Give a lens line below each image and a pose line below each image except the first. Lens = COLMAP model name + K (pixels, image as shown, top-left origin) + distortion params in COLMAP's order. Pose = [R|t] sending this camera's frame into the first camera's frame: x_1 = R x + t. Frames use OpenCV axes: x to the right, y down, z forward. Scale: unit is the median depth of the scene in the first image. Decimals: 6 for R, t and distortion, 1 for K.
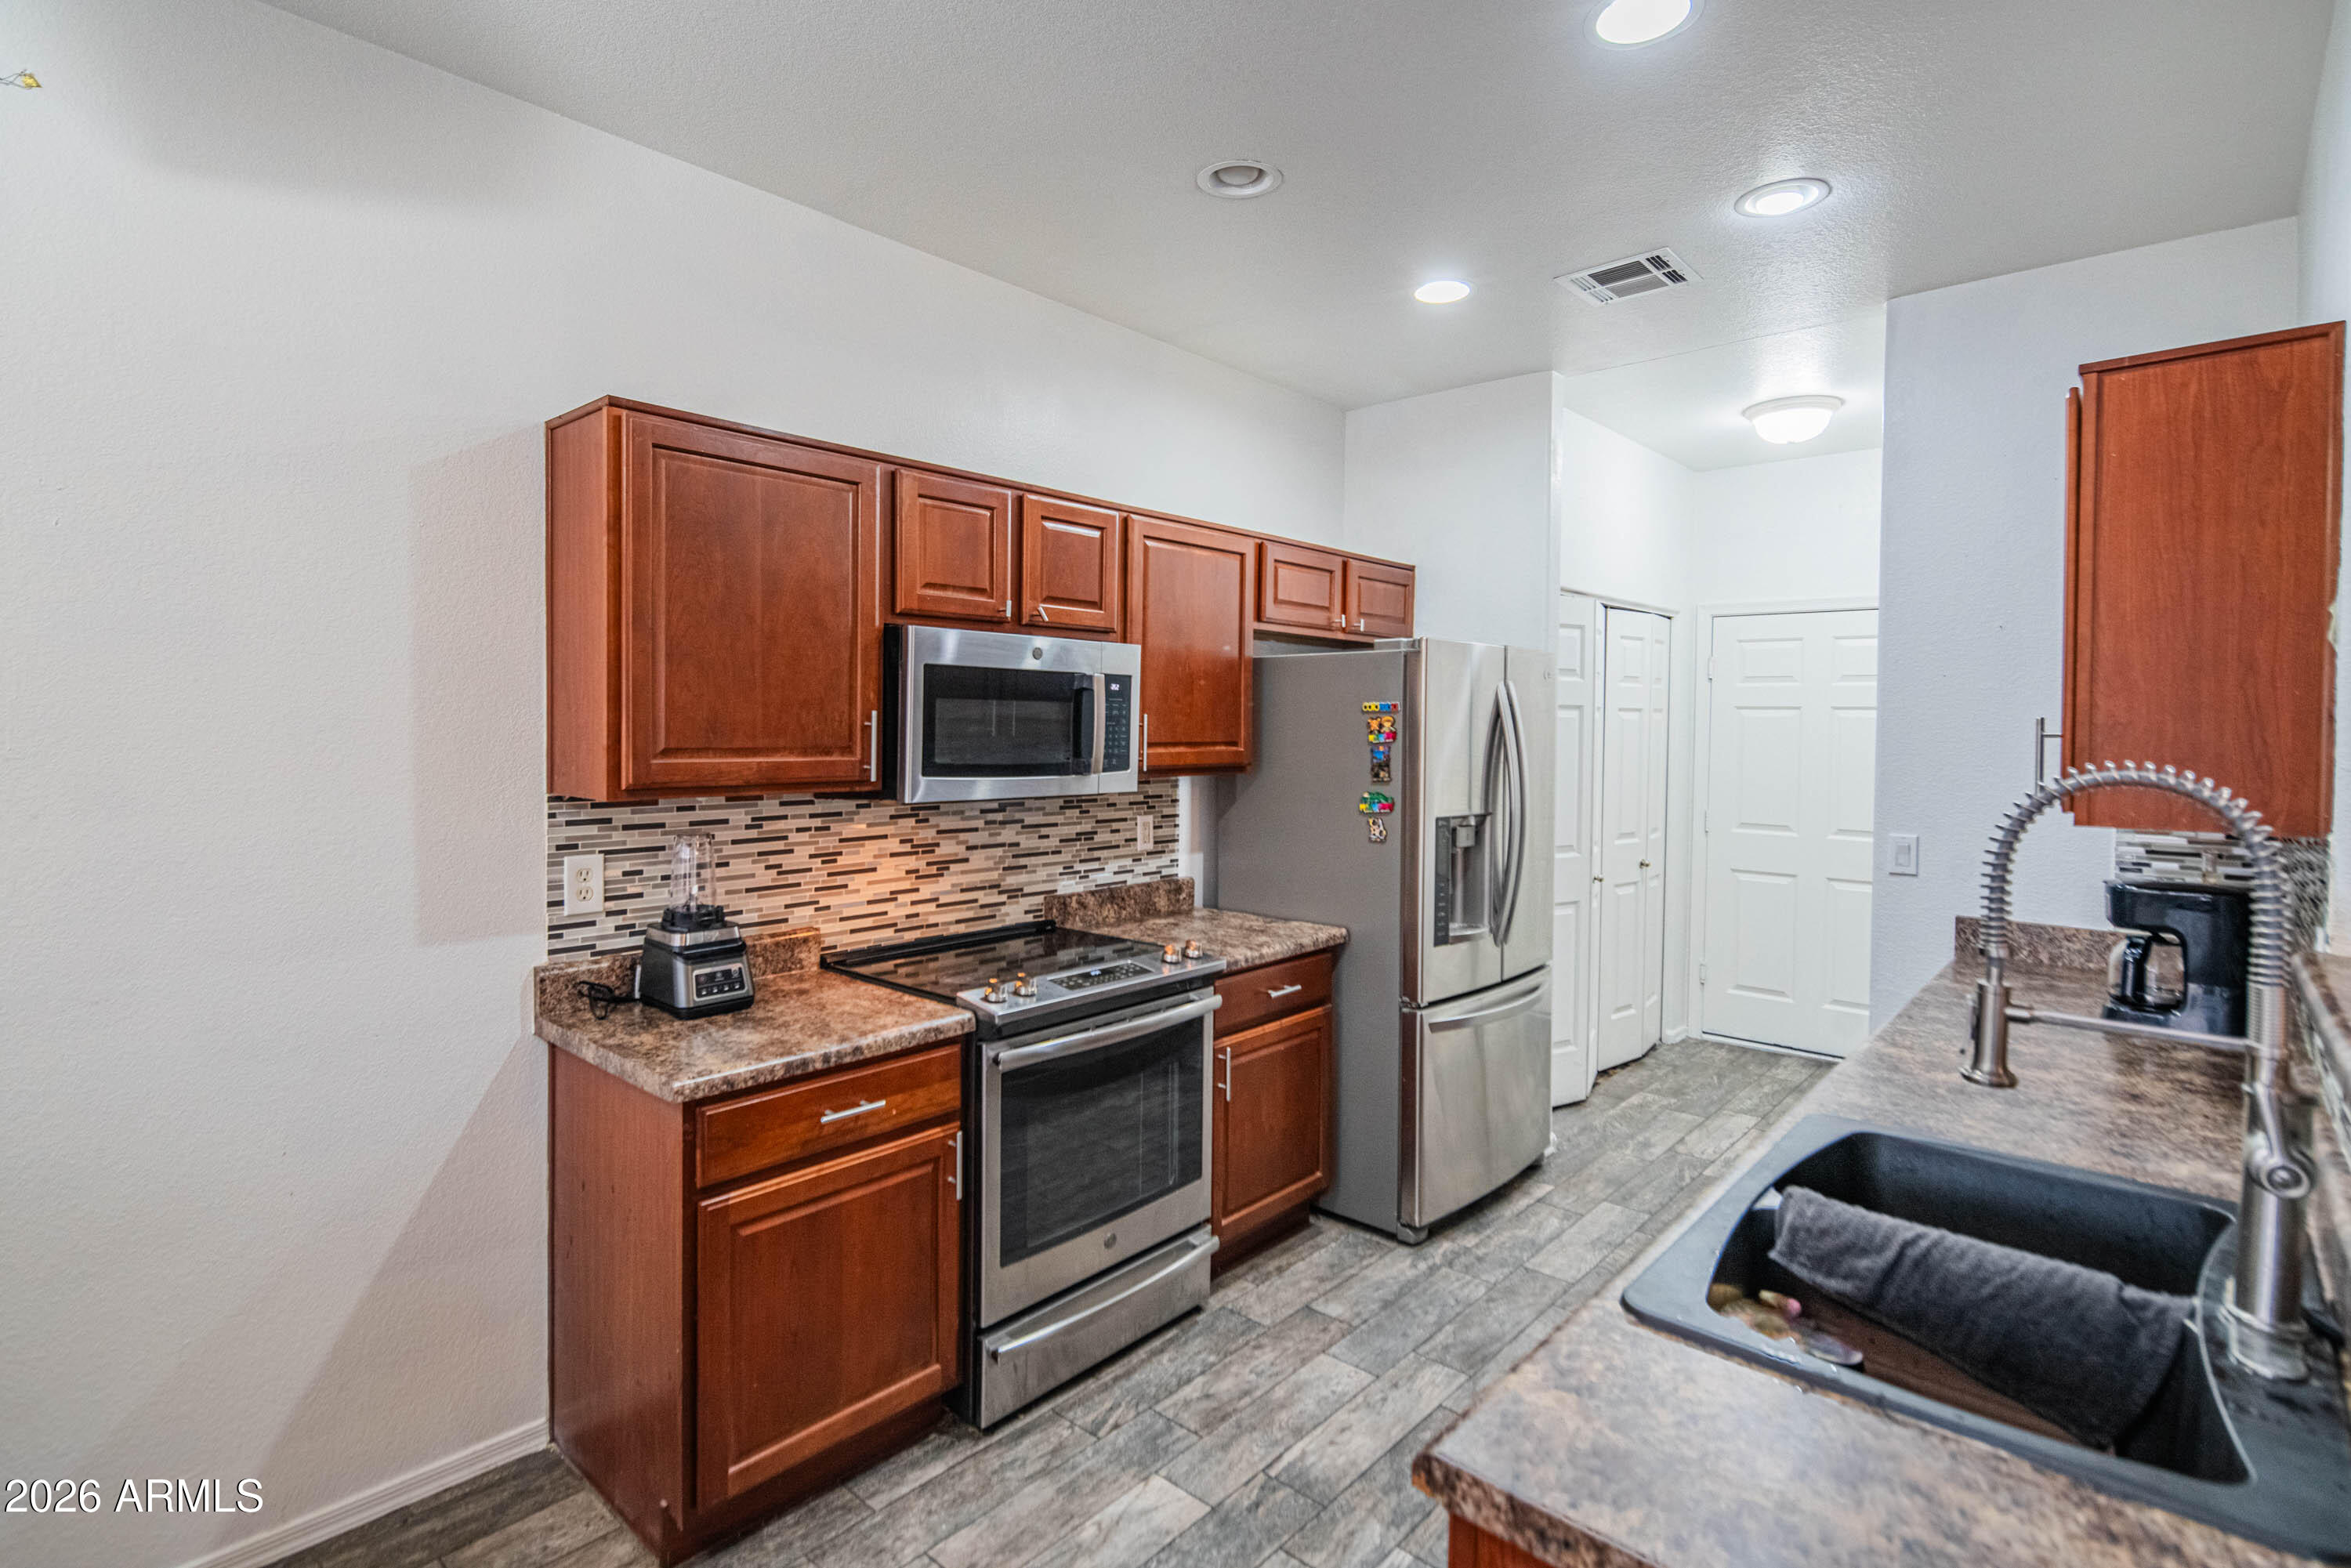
lens RADIAL K [[1151.0, 0, 1164.7], [0, 1151.0, 746.6], [0, 0, 1]] dist [0.001126, -0.002083]
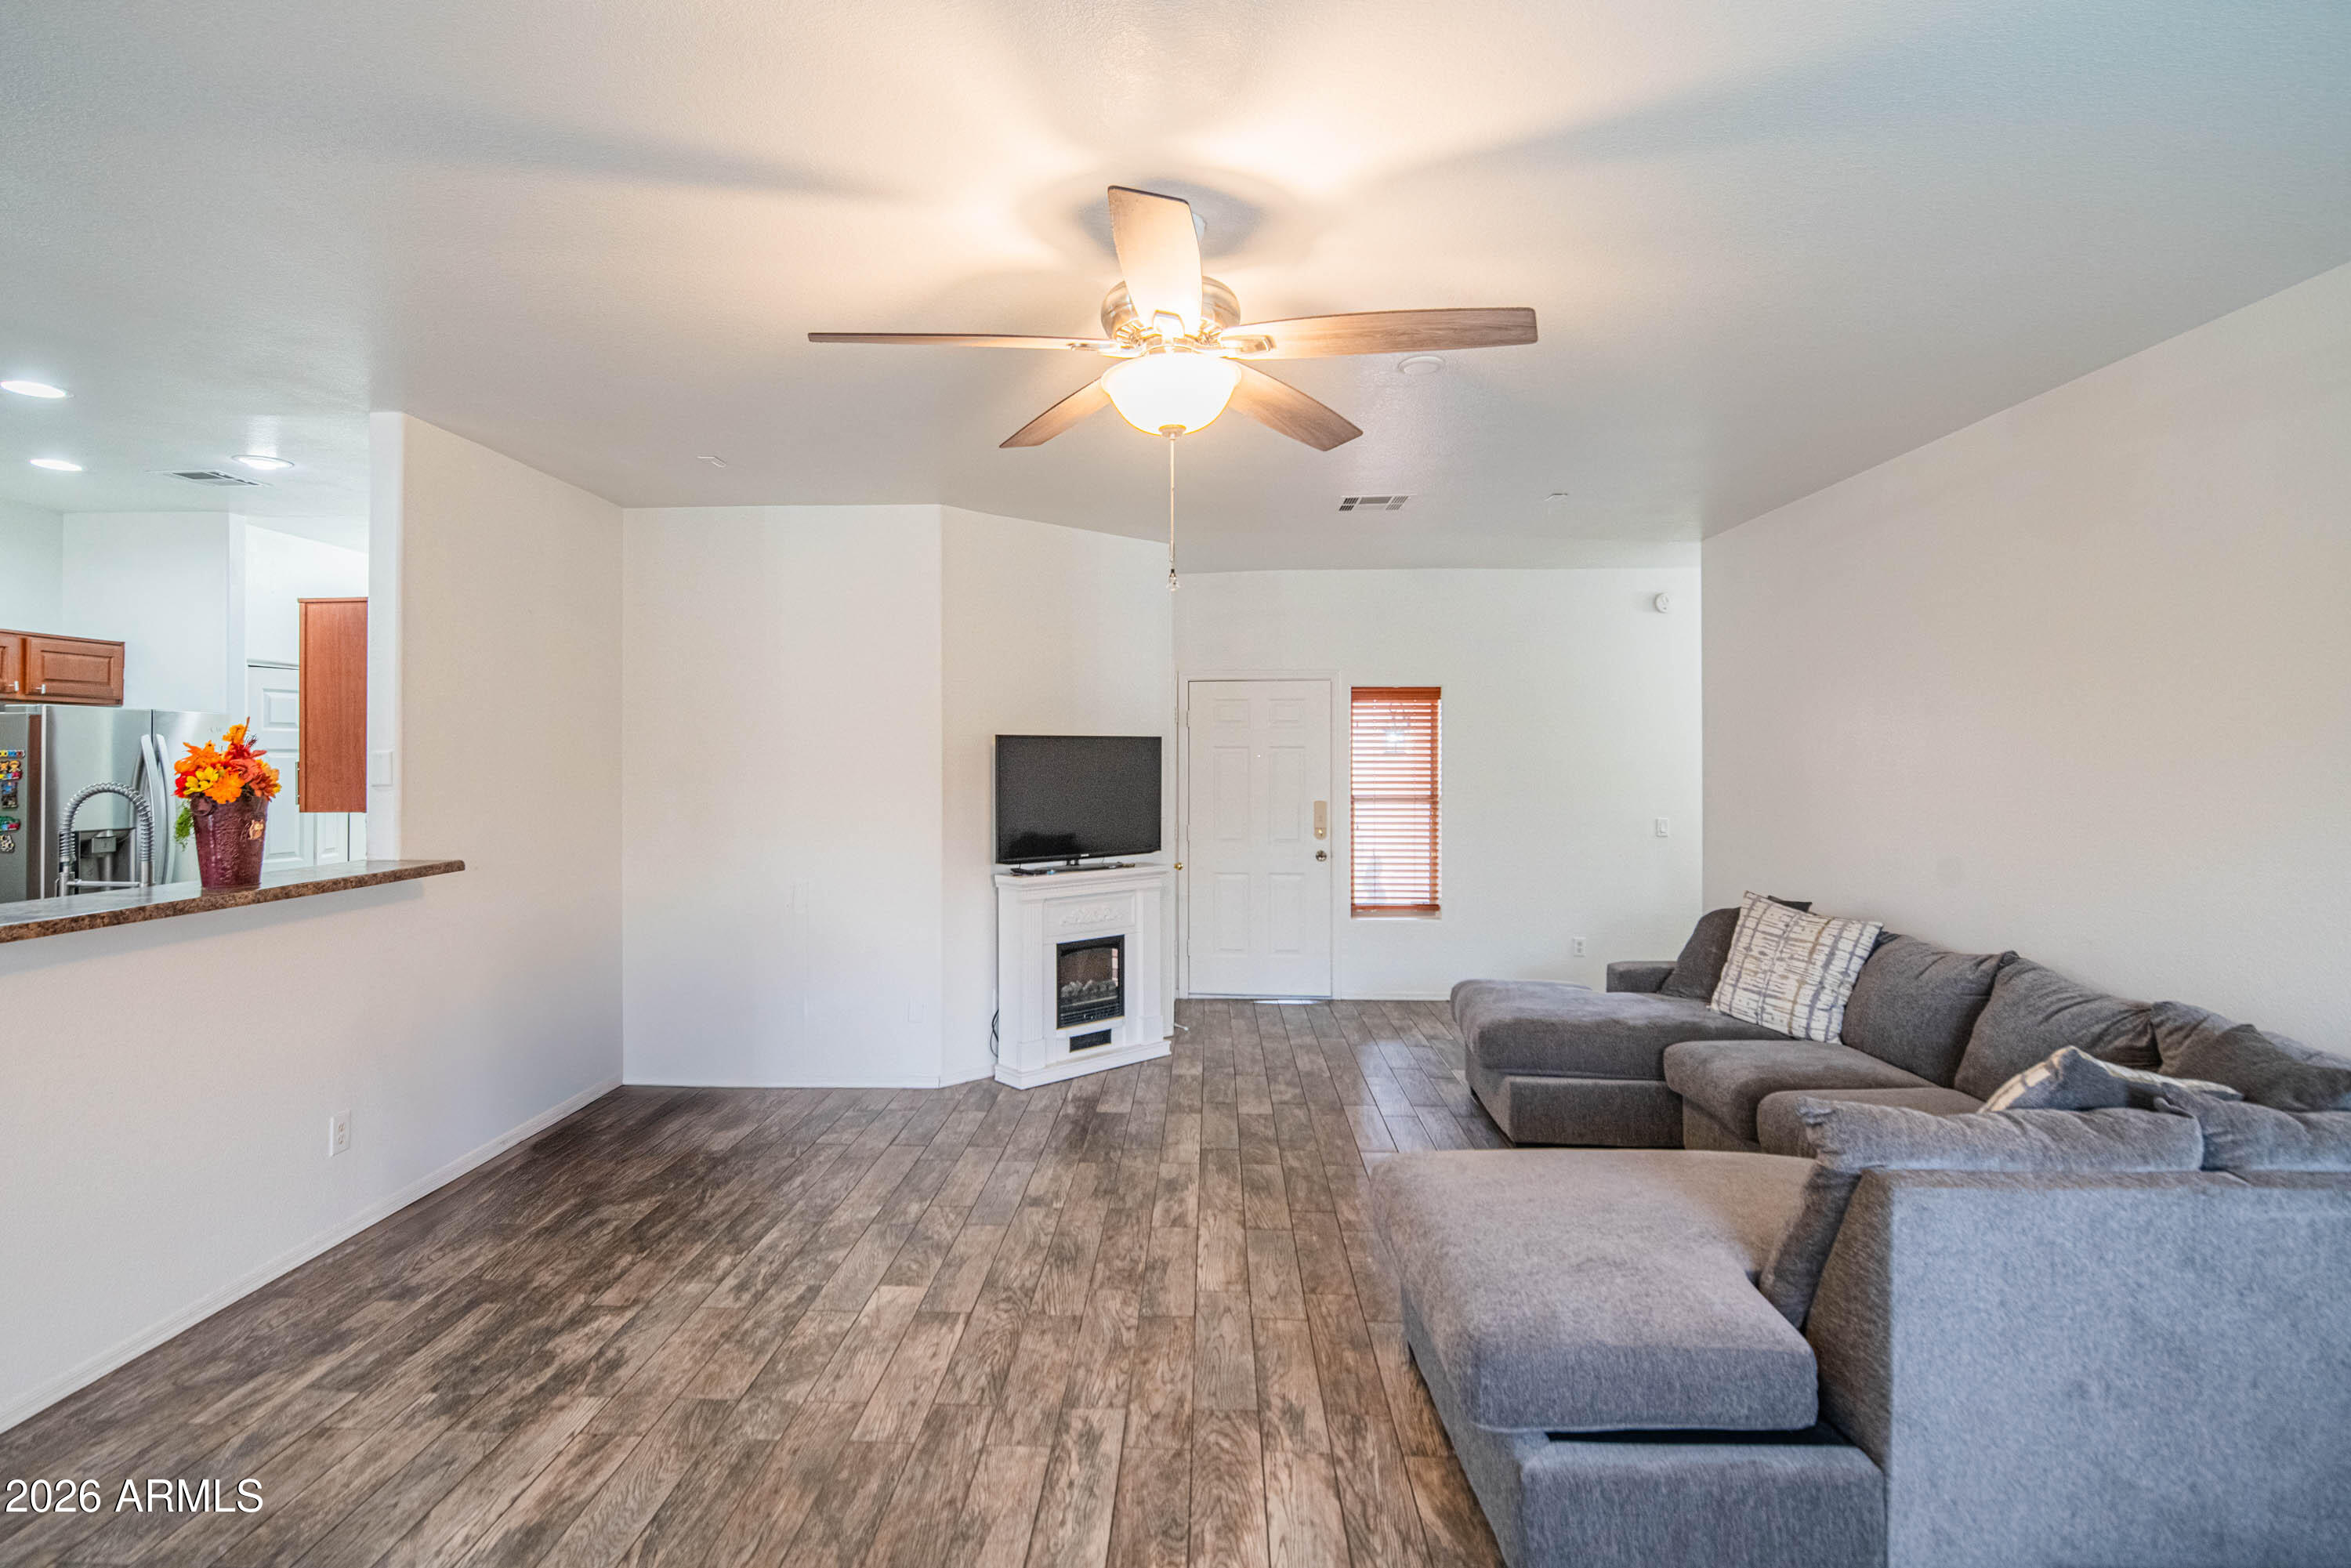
lens RADIAL K [[1137.0, 0, 1158.9], [0, 1137.0, 743.8], [0, 0, 1]] dist [0.013977, -0.010914]
pose [[0.765493, -0.002795, 0.643439, 0.440999], [0.021711, 0.999533, -0.021488, 0.015262], [-0.643078, 0.030419, 0.765196, -1.133236]]
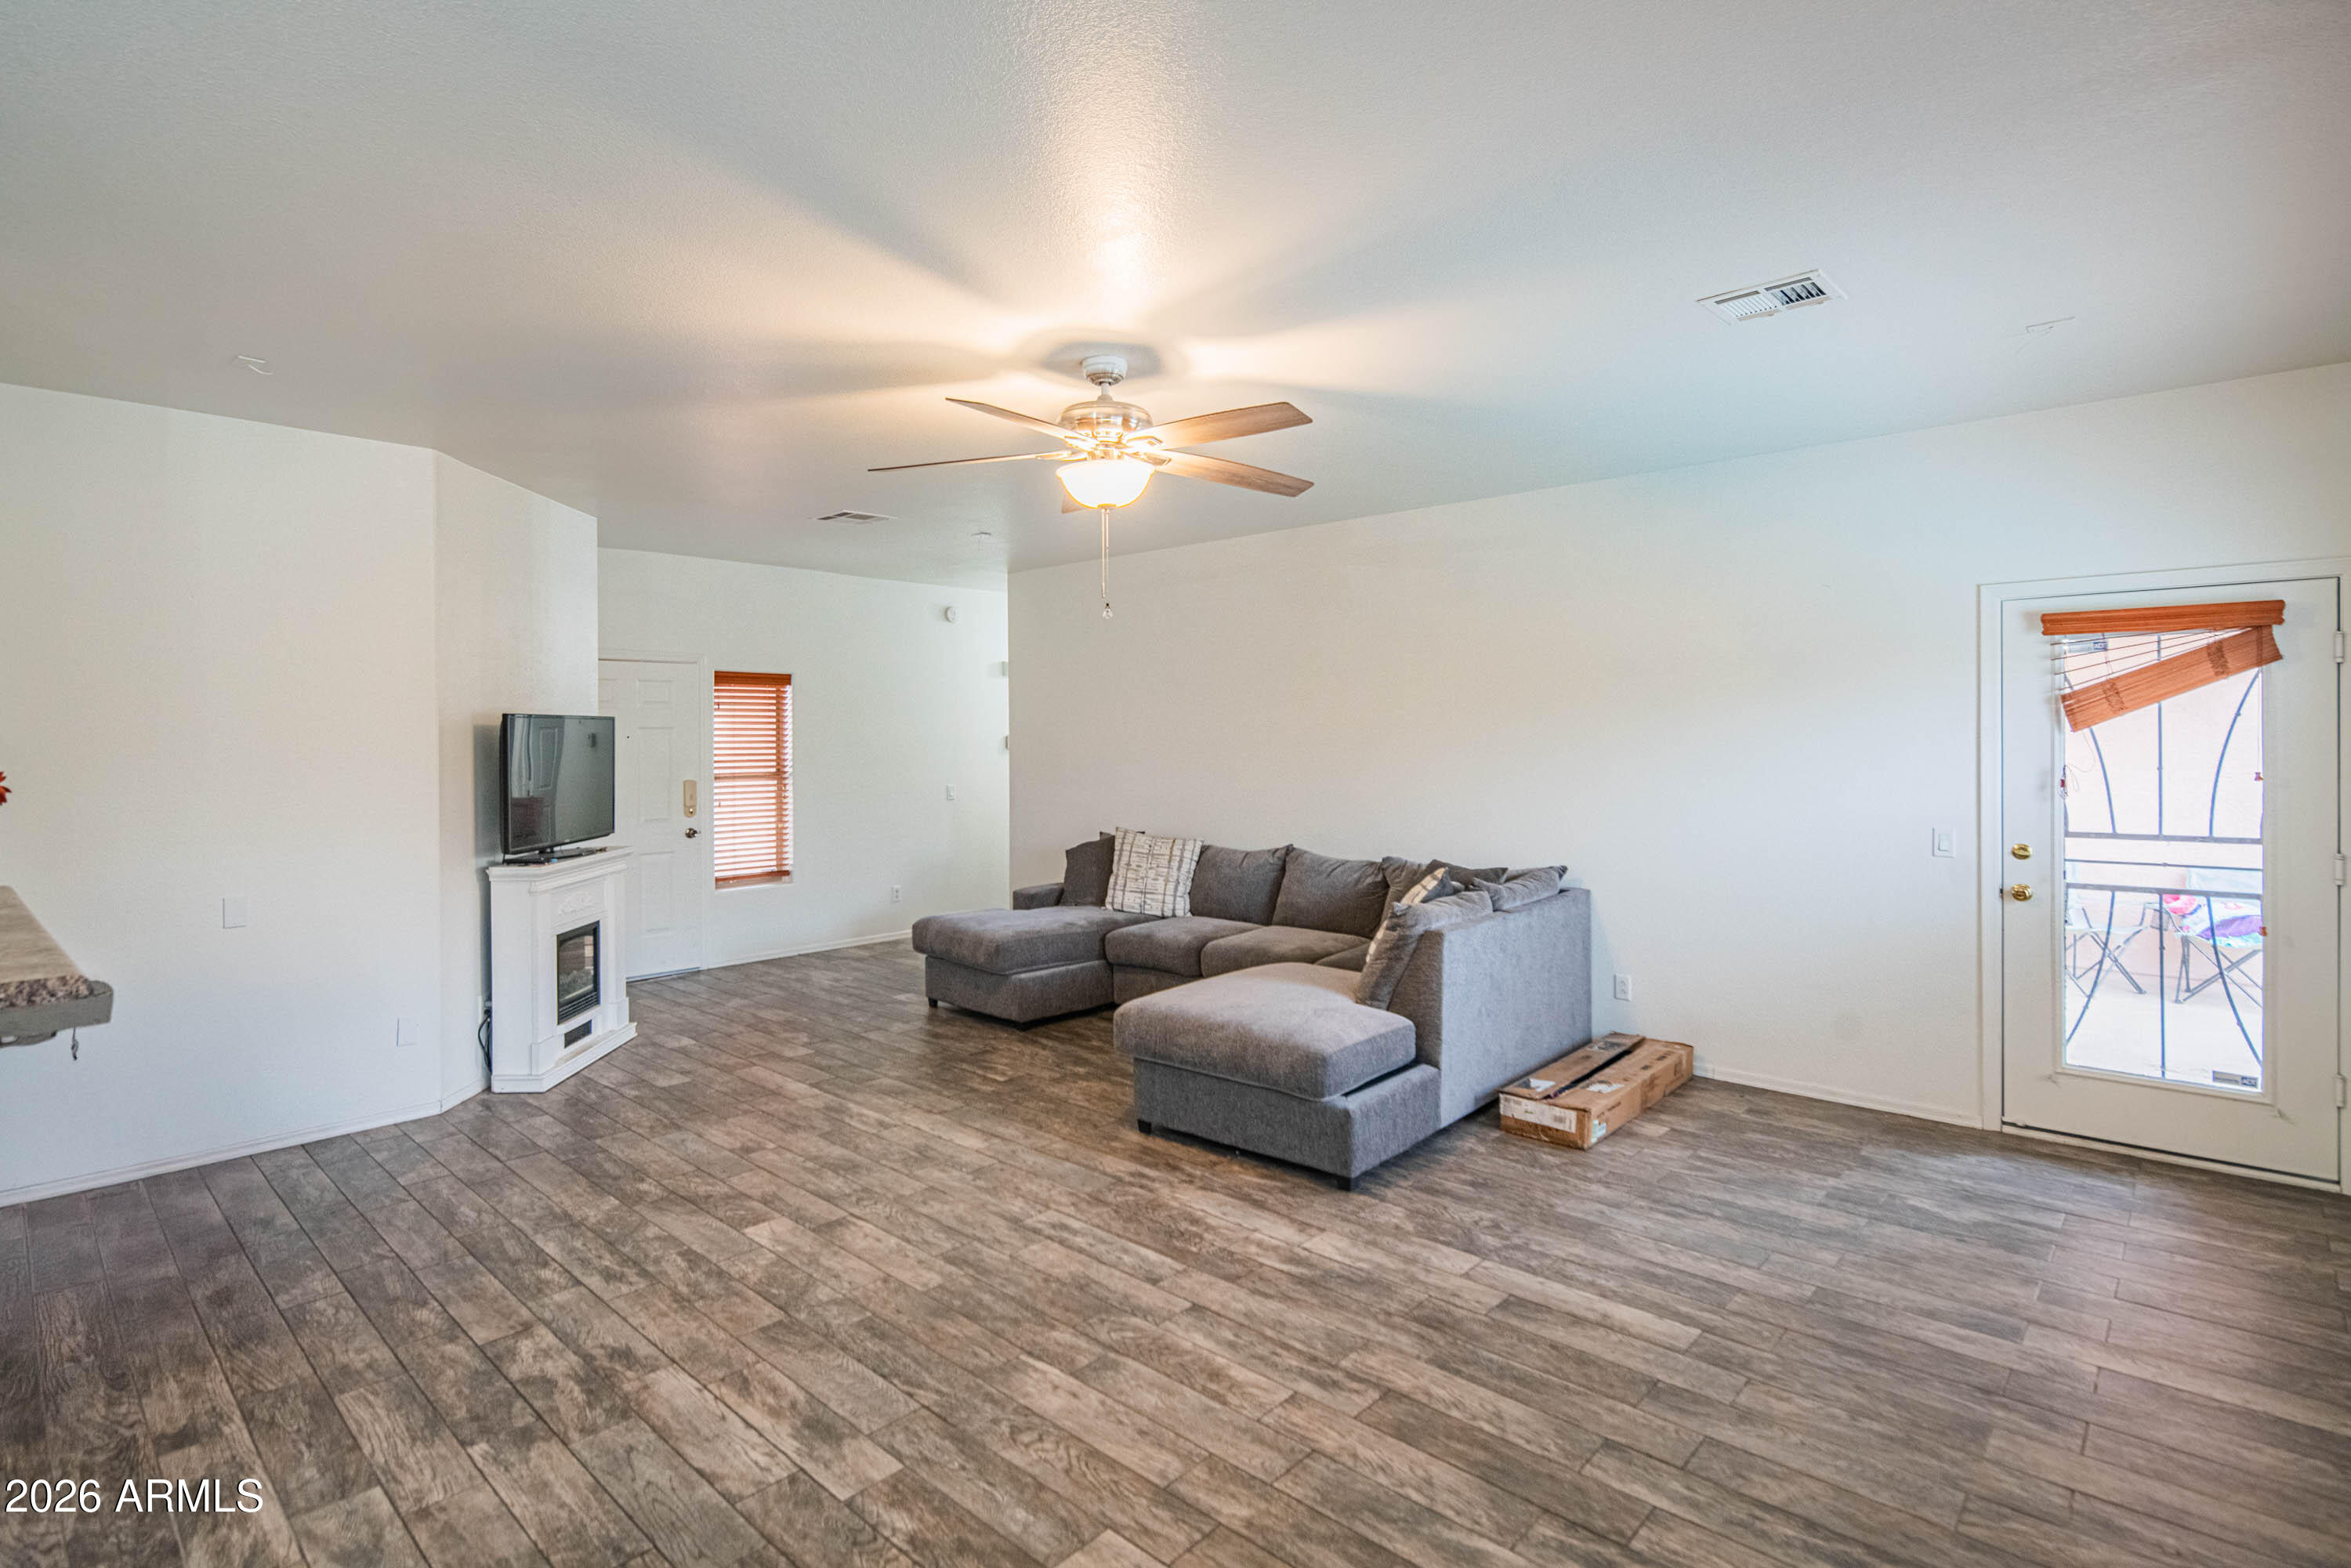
lens RADIAL K [[1137.0, 0, 1158.9], [0, 1137.0, 743.8], [0, 0, 1]] dist [0.013977, -0.010914]
pose [[0.009442, -0.016472, 0.999820, -0.289186], [0.025900, 0.999533, 0.016223, -0.002139], [-0.999620, 0.025742, 0.009864, -0.497383]]
